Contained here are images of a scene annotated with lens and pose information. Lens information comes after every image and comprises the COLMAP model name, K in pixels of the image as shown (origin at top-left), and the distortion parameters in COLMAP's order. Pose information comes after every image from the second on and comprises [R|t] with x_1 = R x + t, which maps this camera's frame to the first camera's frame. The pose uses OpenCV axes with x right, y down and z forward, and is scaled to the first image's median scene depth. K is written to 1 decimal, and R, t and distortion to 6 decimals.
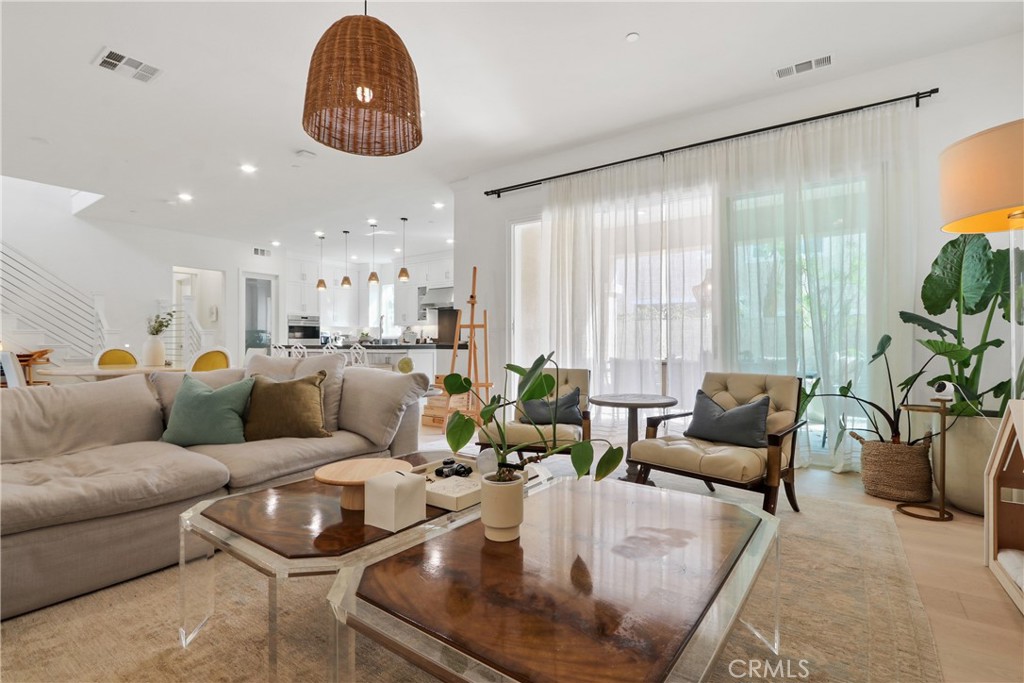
lens RADIAL K [[477.1, 0, 510.5], [0, 477.1, 340.6], [0, 0, 1]] dist [-0.005986, 0.000617]
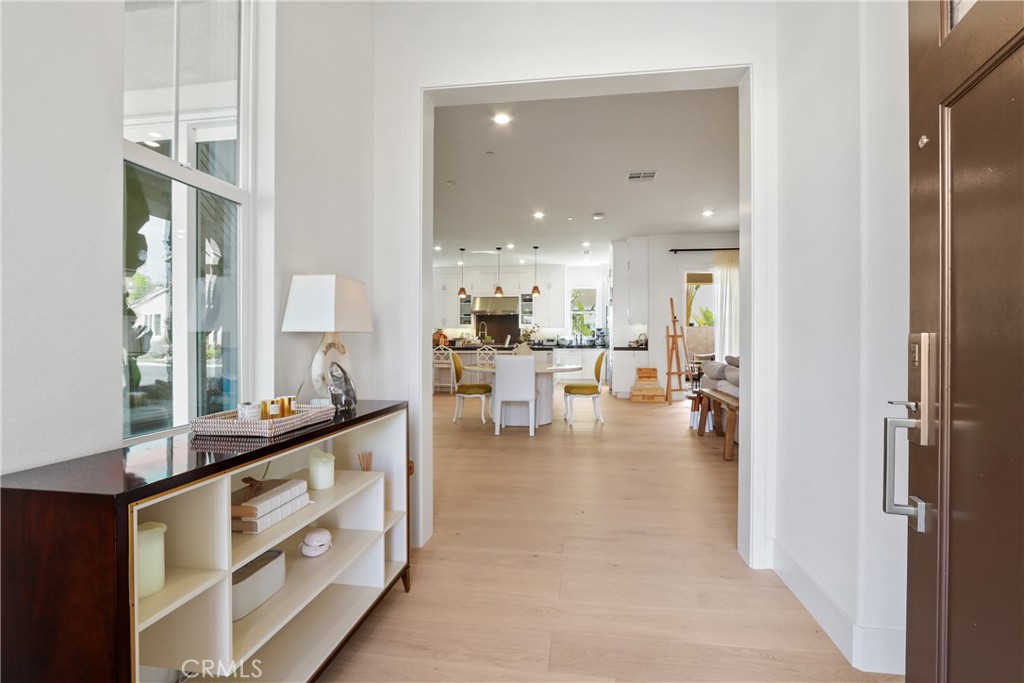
lens RADIAL K [[477.1, 0, 511.5], [0, 477.1, 341.0], [0, 0, 1]] dist [-0.005986, 0.000617]
pose [[0.887976, 0.000577, 0.459890, -0.617629], [-0.004090, 0.999970, 0.006644, -0.010398], [-0.459872, -0.007780, 0.887951, -0.073877]]
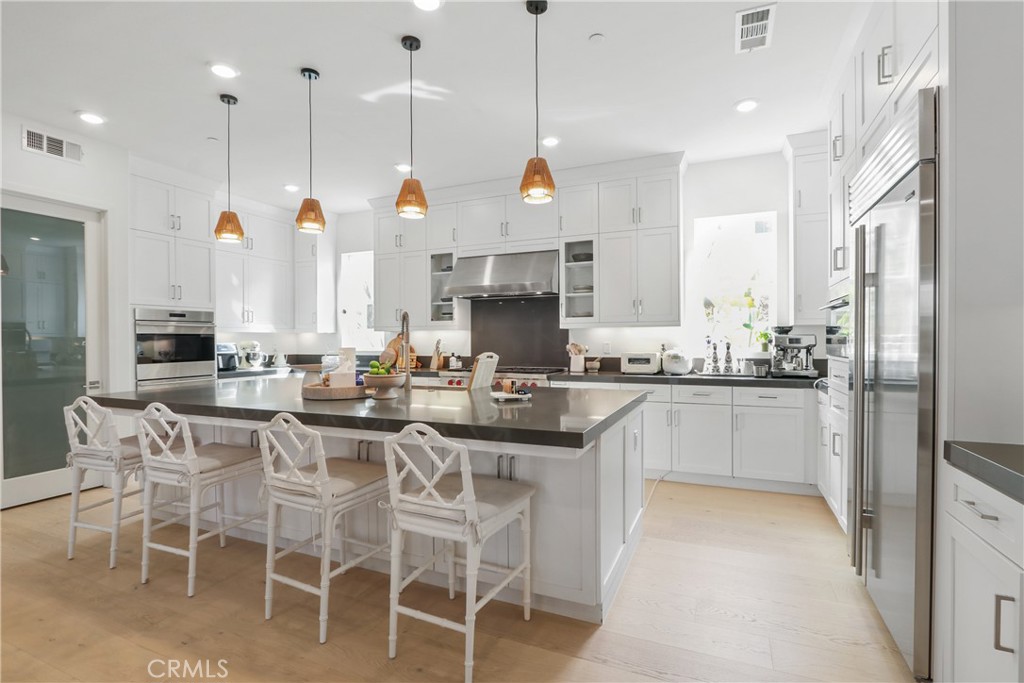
lens RADIAL K [[477.1, 0, 518.8], [0, 477.1, 342.2], [0, 0, 1]] dist [-0.005986, 0.000617]
pose [[0.976781, -0.004436, 0.214196, -0.214551], [0.003348, 0.999980, 0.005440, -0.022929], [-0.214216, -0.004597, 0.976776, 0.493859]]
